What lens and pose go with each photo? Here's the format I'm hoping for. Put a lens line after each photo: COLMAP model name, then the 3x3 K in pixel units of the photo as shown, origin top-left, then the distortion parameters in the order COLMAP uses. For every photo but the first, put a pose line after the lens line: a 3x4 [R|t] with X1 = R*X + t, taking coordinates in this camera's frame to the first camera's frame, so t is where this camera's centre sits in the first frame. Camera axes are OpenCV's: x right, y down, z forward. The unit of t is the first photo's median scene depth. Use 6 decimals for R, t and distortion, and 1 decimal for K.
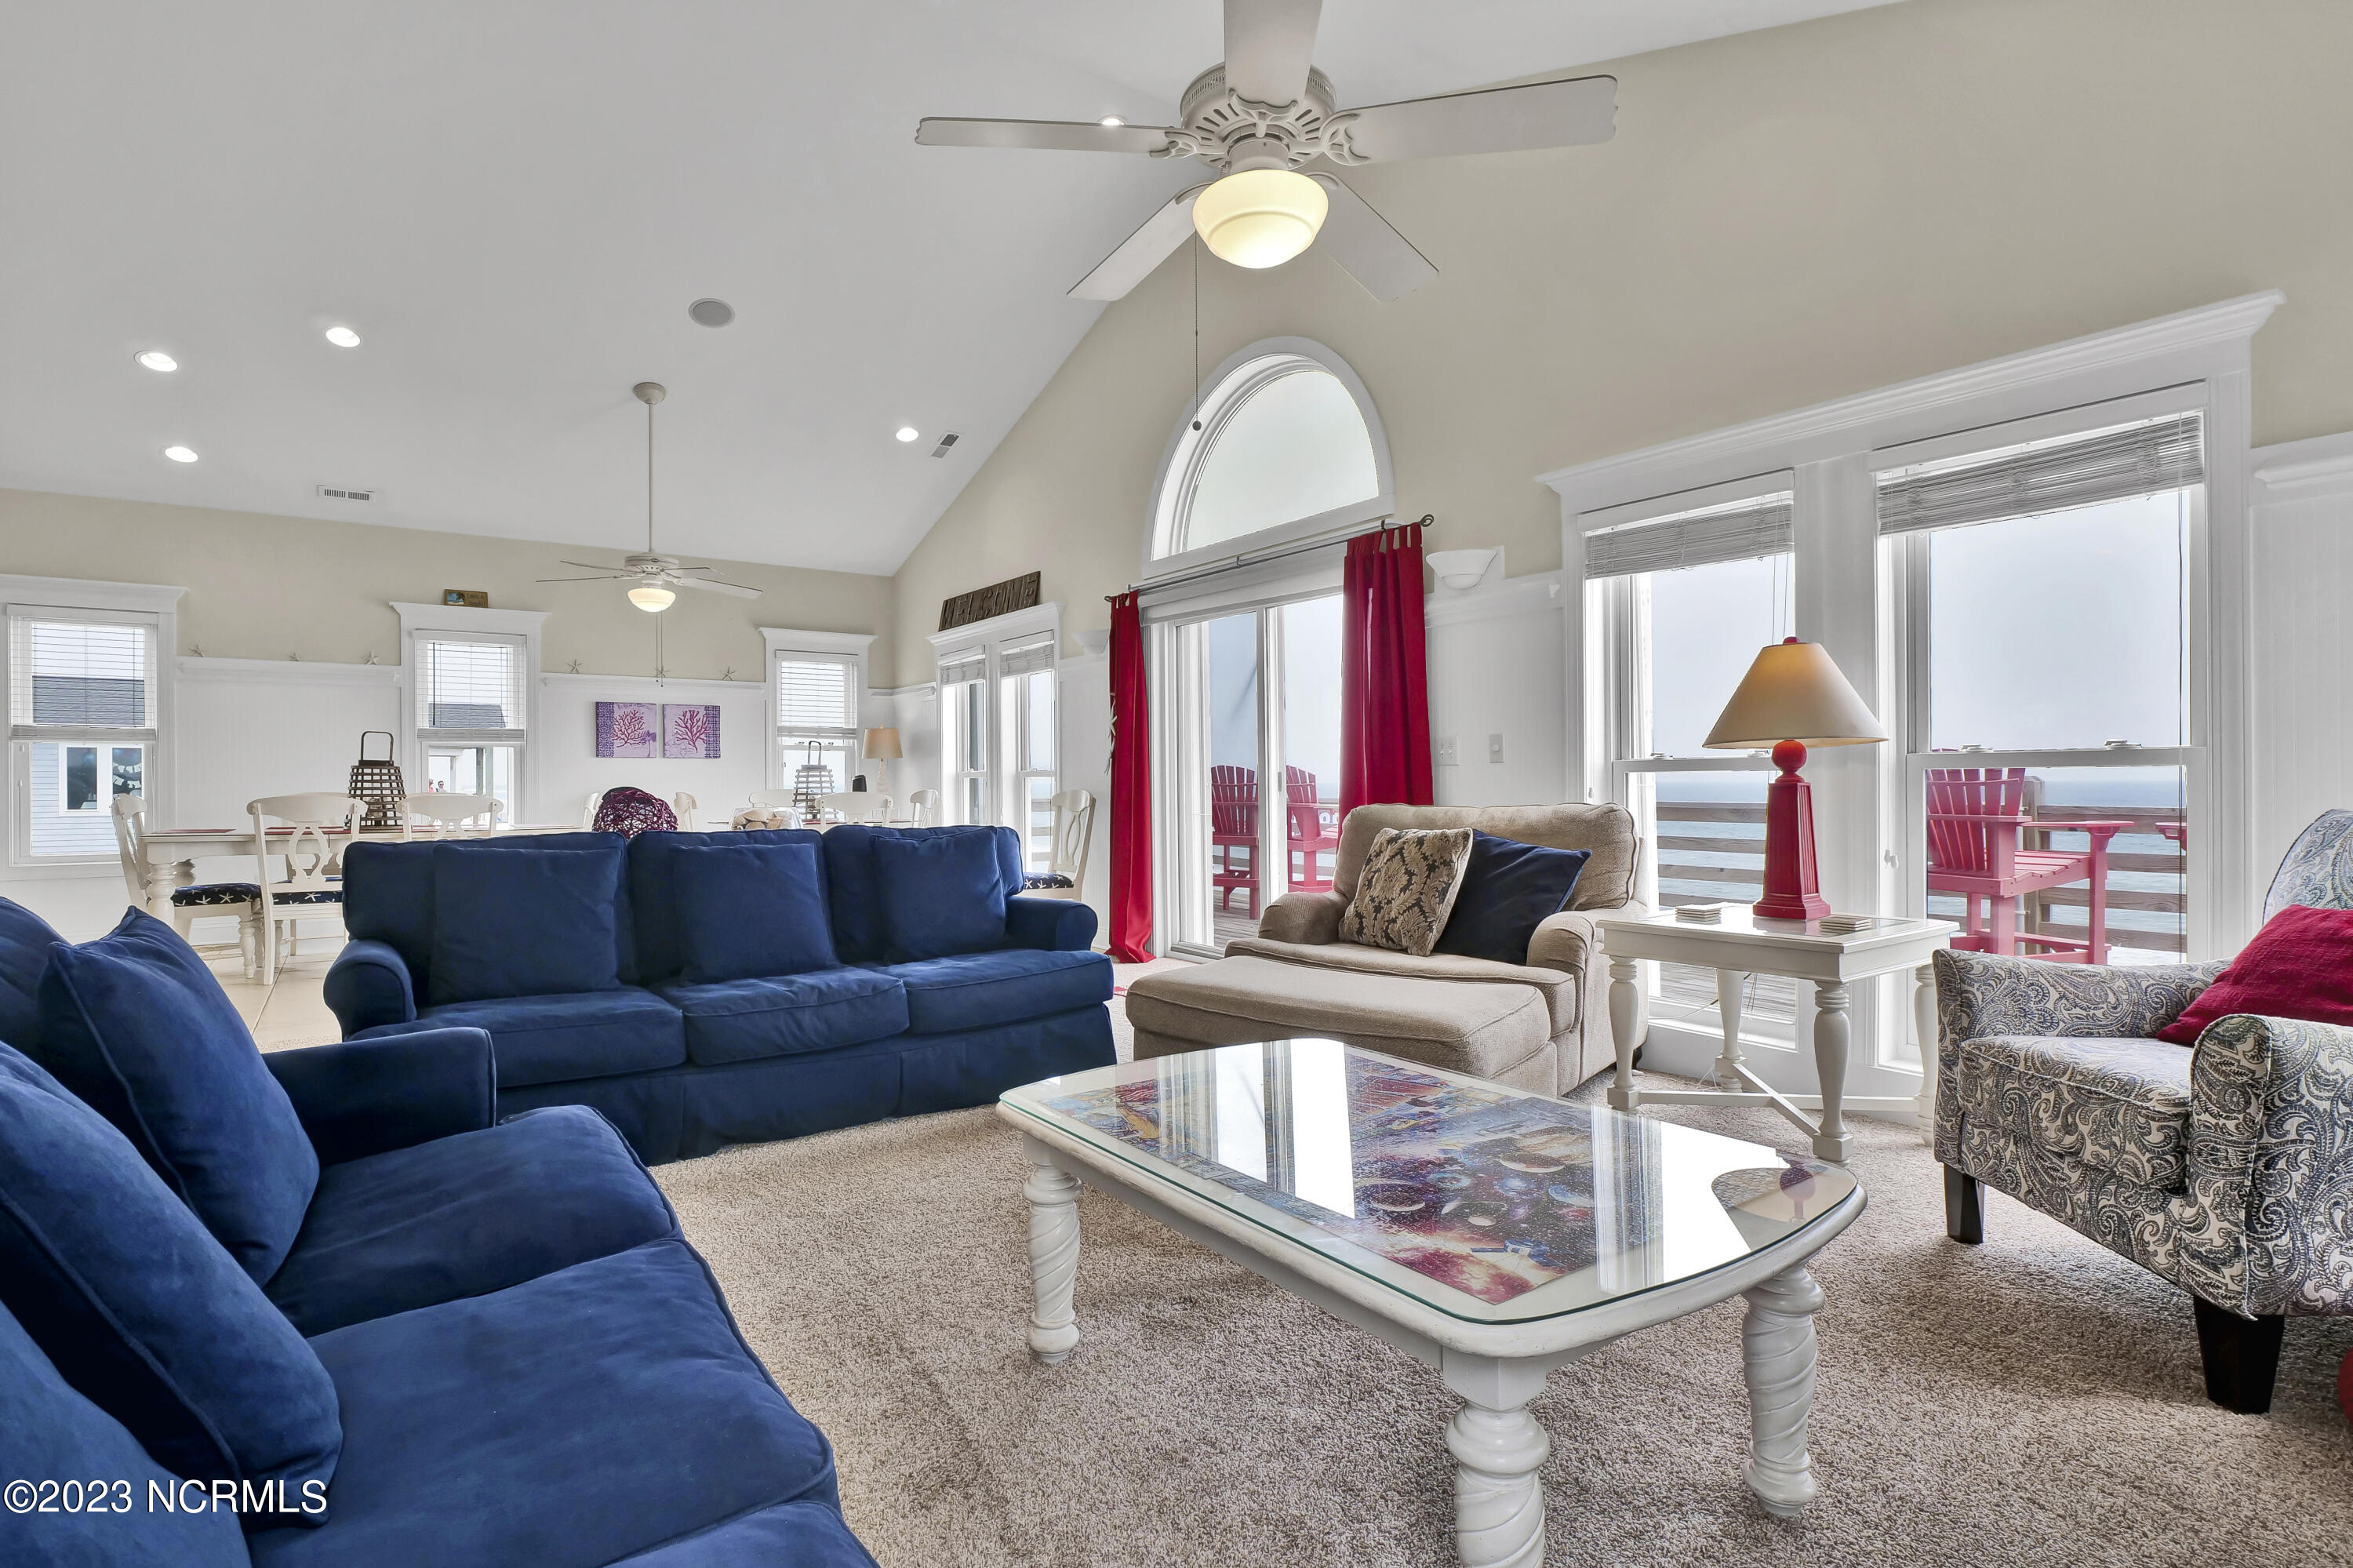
lens RADIAL K [[1156.3, 0, 1164.0], [0, 1156.3, 782.9], [0, 0, 1]] dist [-0.010748, -0.001509]
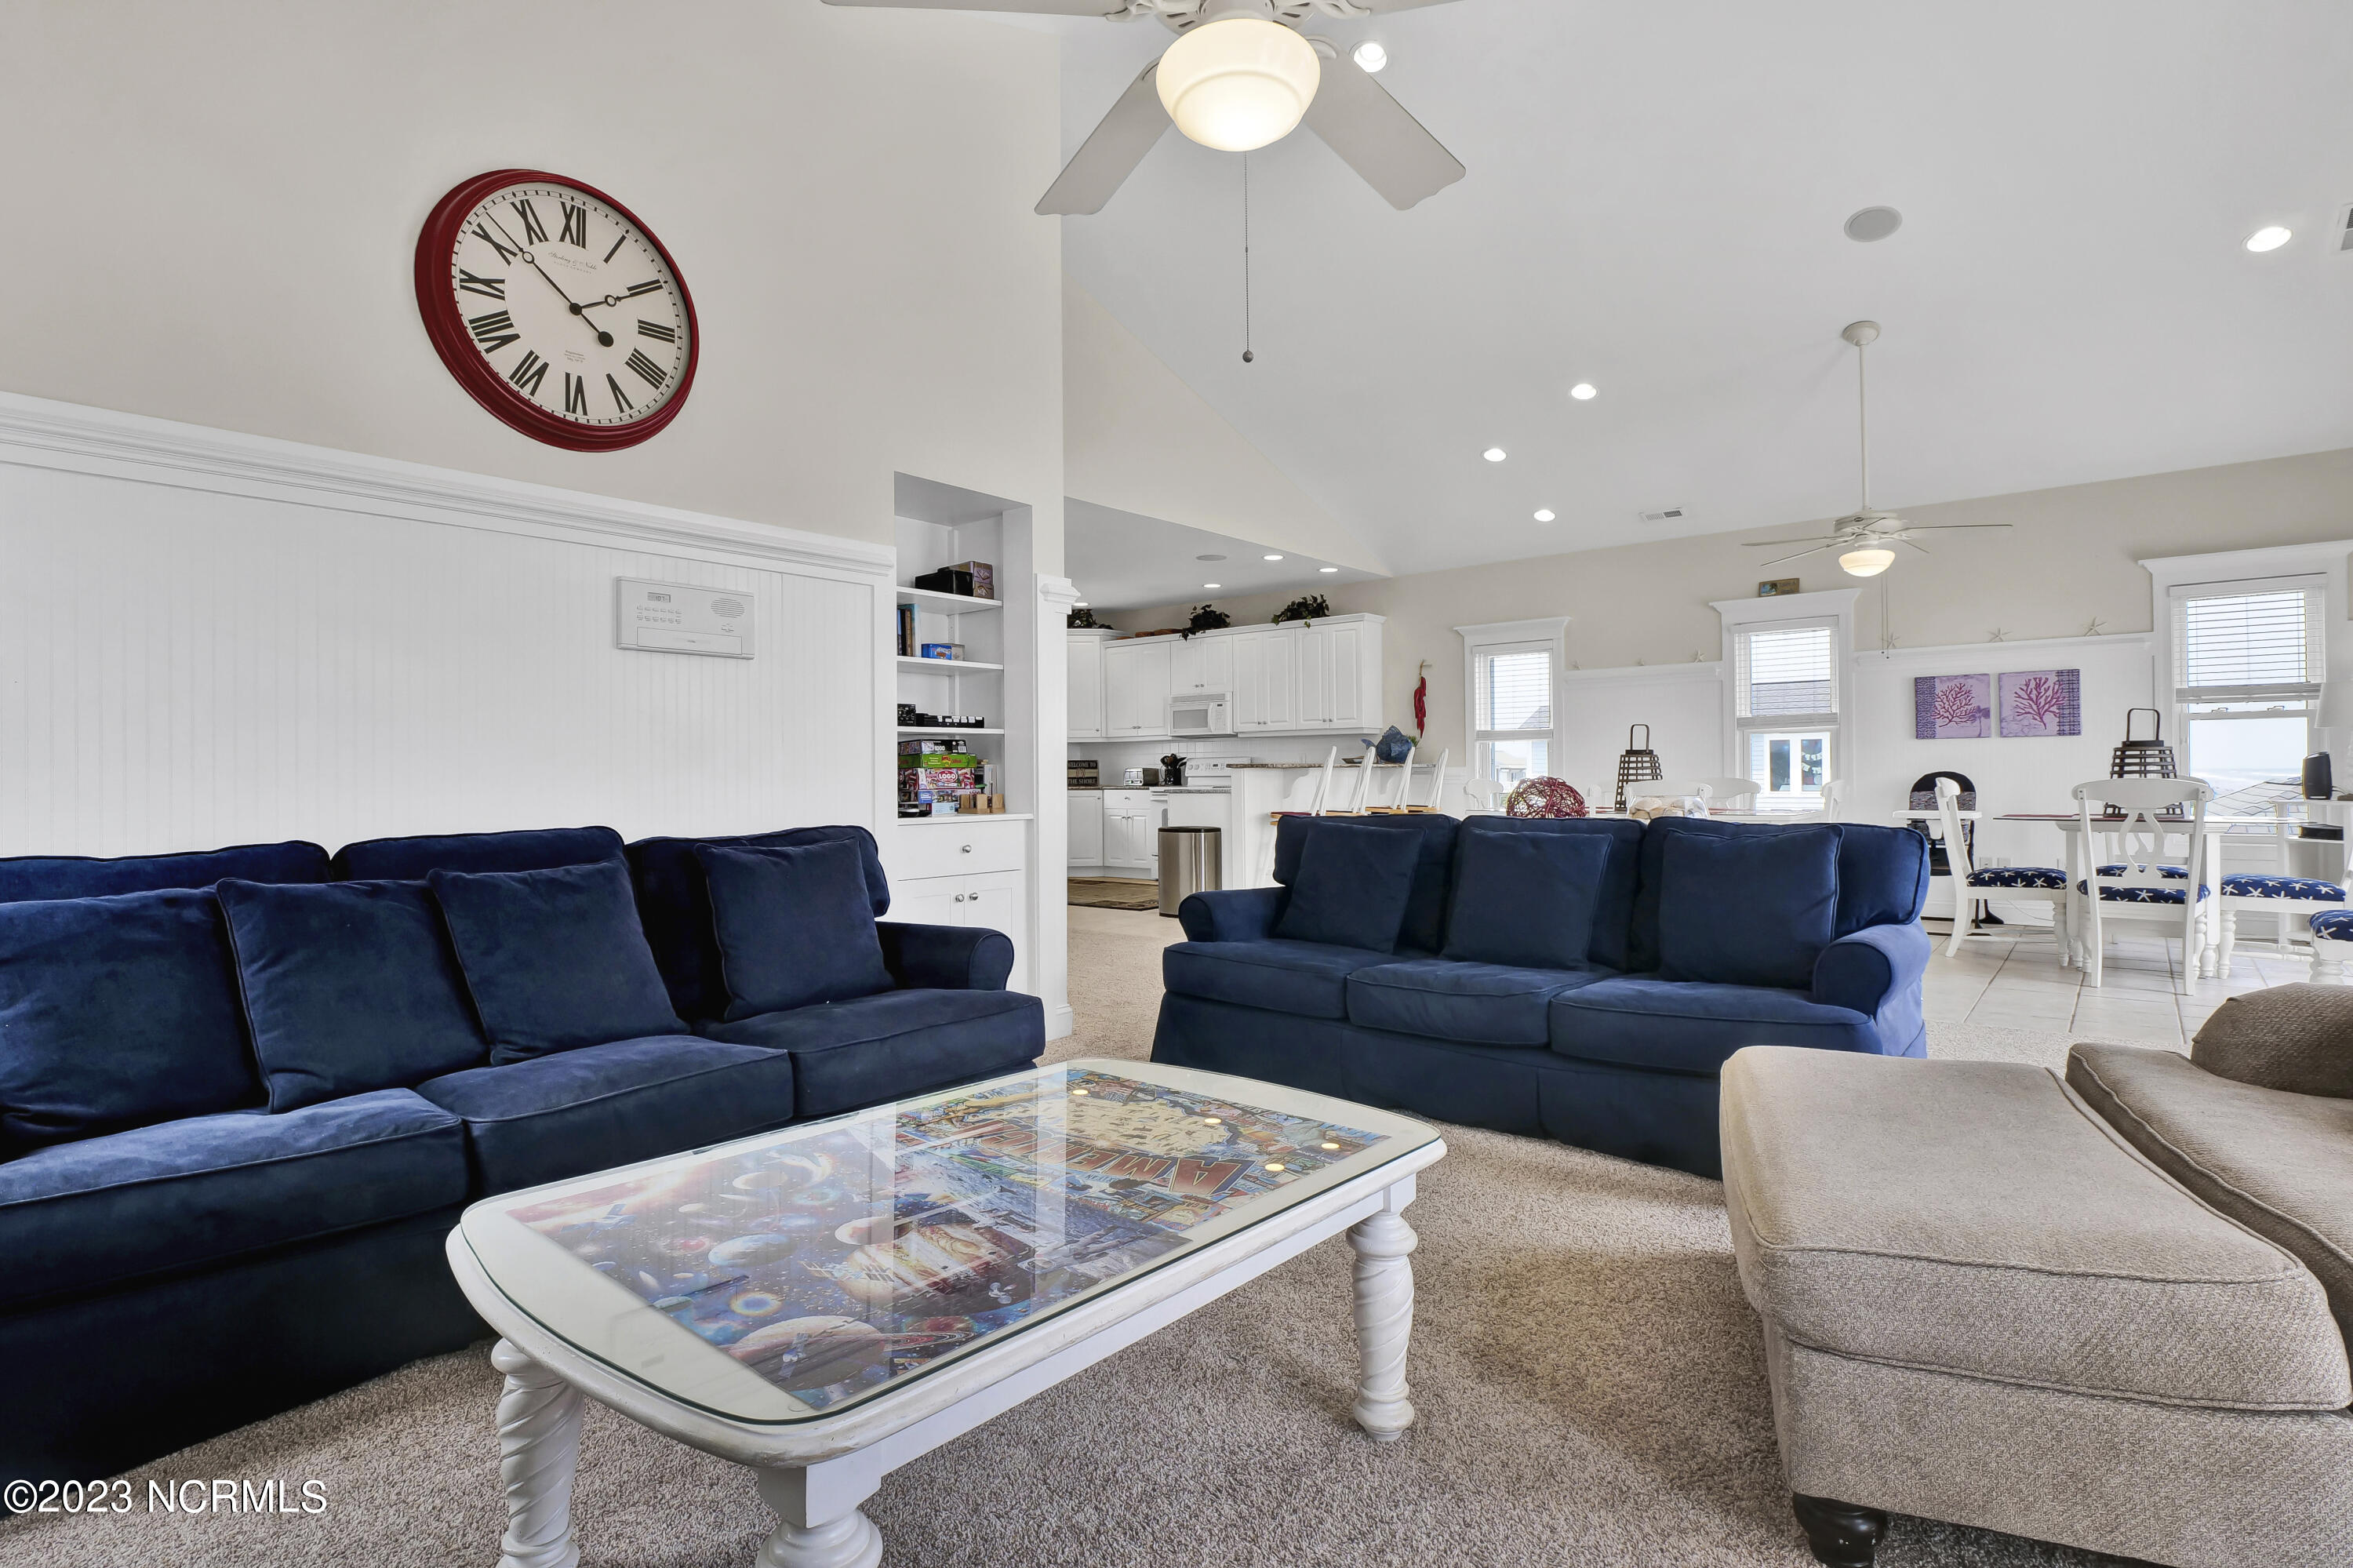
lens RADIAL K [[1156.3, 0, 1162.6], [0, 1156.3, 791.6], [0, 0, 1]] dist [-0.010748, -0.001509]
pose [[0.246029, 0.012632, -0.969180, 0.262326], [0.008466, 0.999849, 0.015181, 0.000482], [0.969226, -0.011940, 0.245885, 0.224126]]
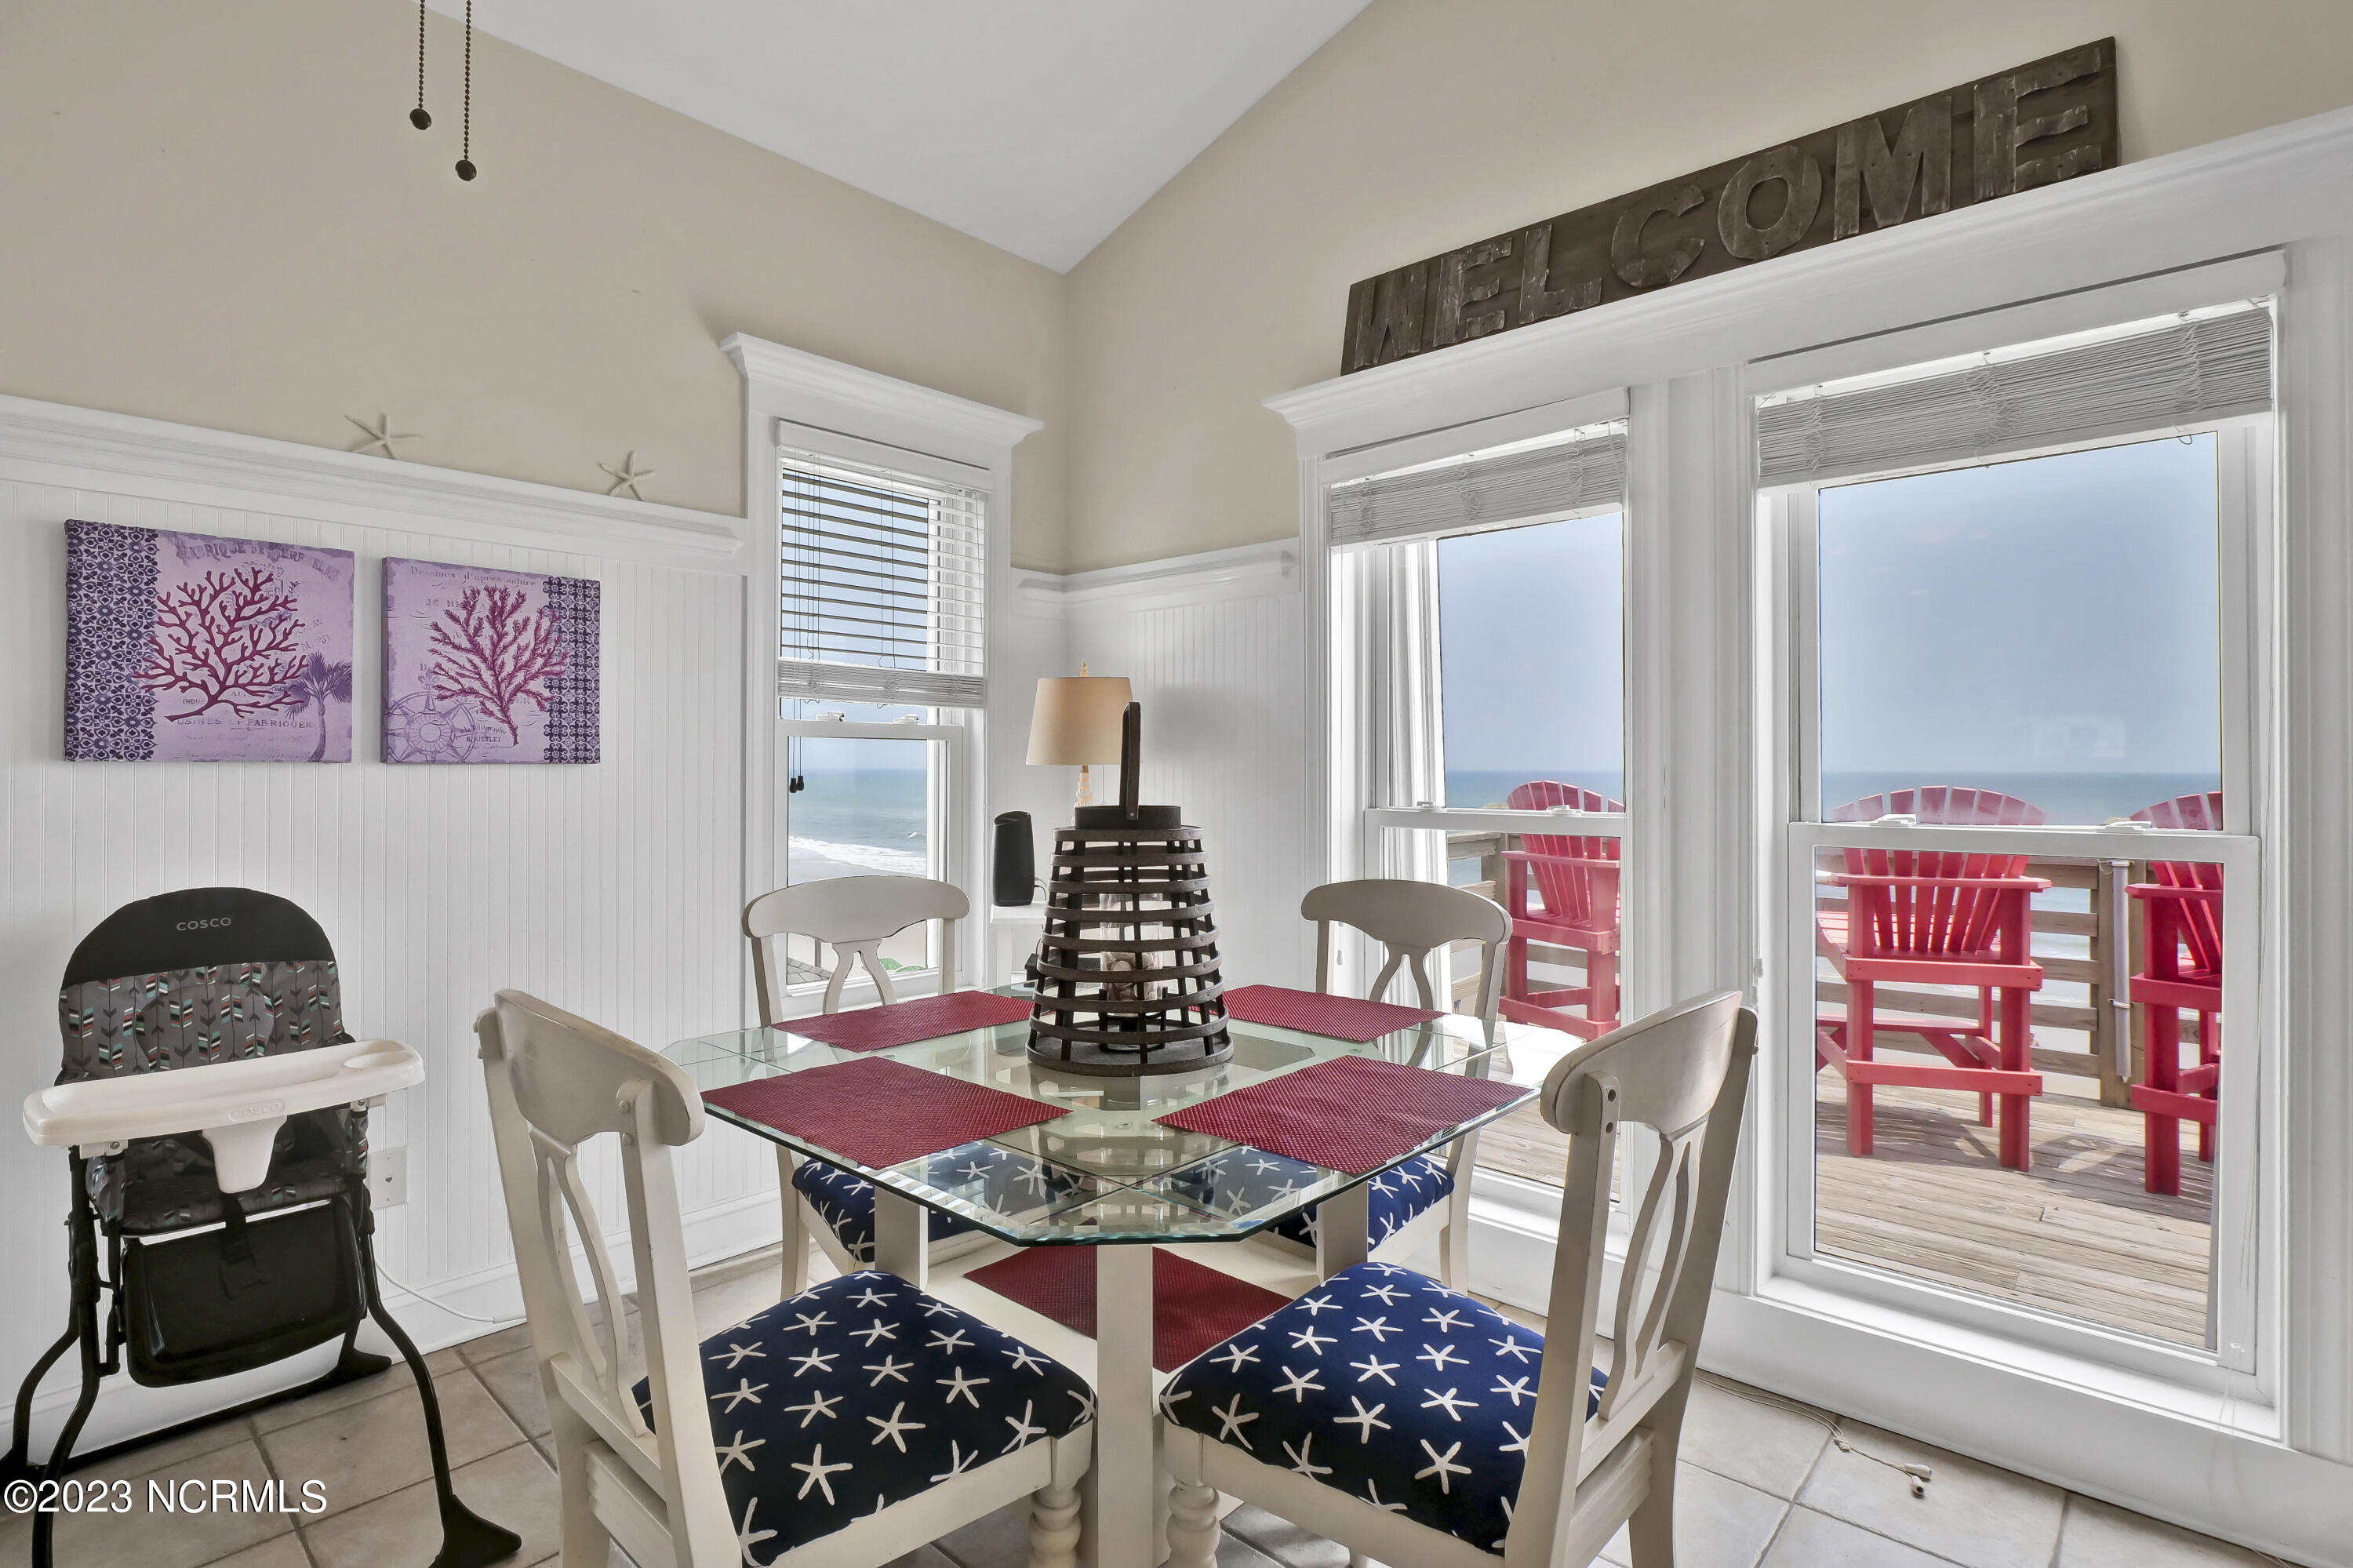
lens RADIAL K [[1156.3, 0, 1167.2], [0, 1156.3, 758.7], [0, 0, 1]] dist [-0.010748, -0.001509]
pose [[0.975449, 0.005322, 0.220163, -0.359775], [-0.003520, 0.999957, -0.008576, -0.023866], [-0.220199, 0.007591, 0.975425, 0.800765]]
